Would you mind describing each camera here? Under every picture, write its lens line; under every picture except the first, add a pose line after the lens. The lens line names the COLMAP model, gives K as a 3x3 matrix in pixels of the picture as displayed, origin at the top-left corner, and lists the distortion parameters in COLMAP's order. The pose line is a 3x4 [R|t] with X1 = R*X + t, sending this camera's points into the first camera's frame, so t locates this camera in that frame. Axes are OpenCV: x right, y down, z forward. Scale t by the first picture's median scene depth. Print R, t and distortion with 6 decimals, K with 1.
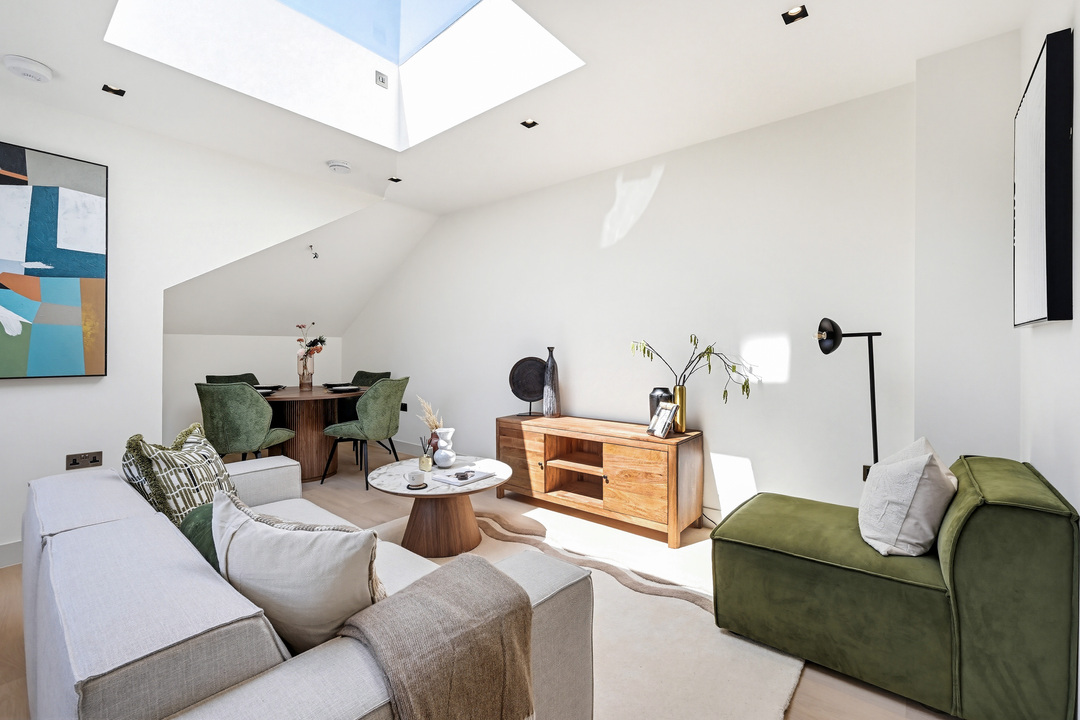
lens RADIAL K [[455.4, 0, 544.7], [0, 455.4, 349.1], [0, 0, 1]] dist [0.001208, 0.000051]
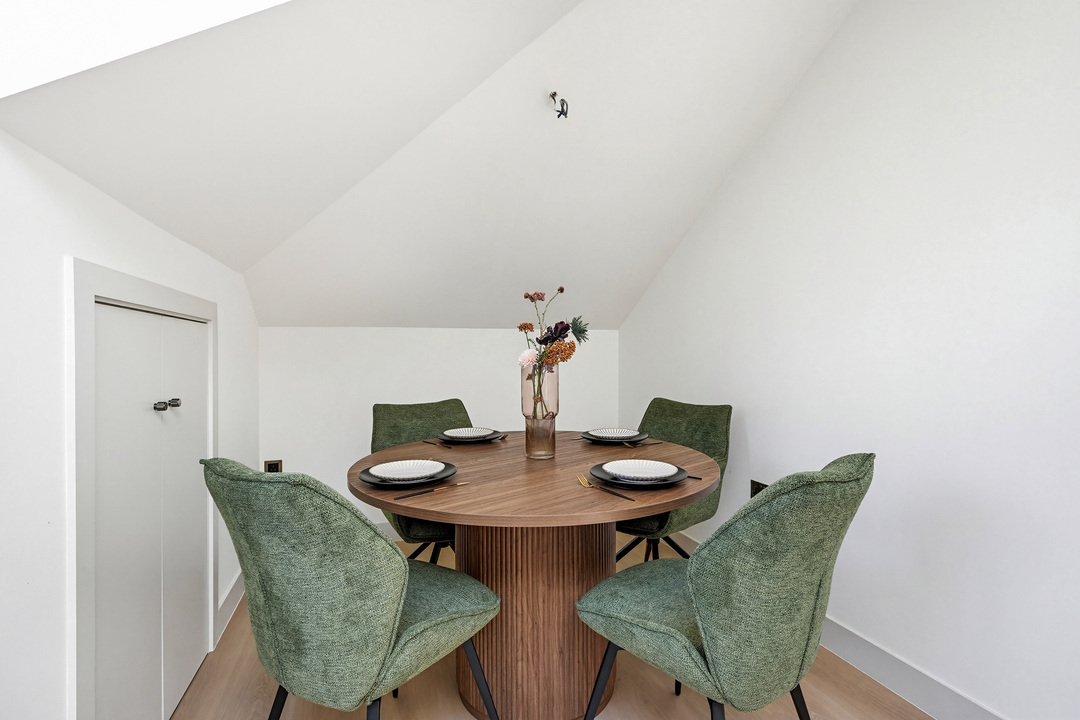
lens RADIAL K [[496.5, 0, 540.0], [0, 496.5, 360.0], [0, 0, 1]] dist [0.000250, 0.000018]
pose [[0.844736, 0.004377, -0.535165, -0.305447], [0.002944, 0.999913, 0.012825, 0.002846], [0.535174, -0.012410, 0.844650, 0.657736]]
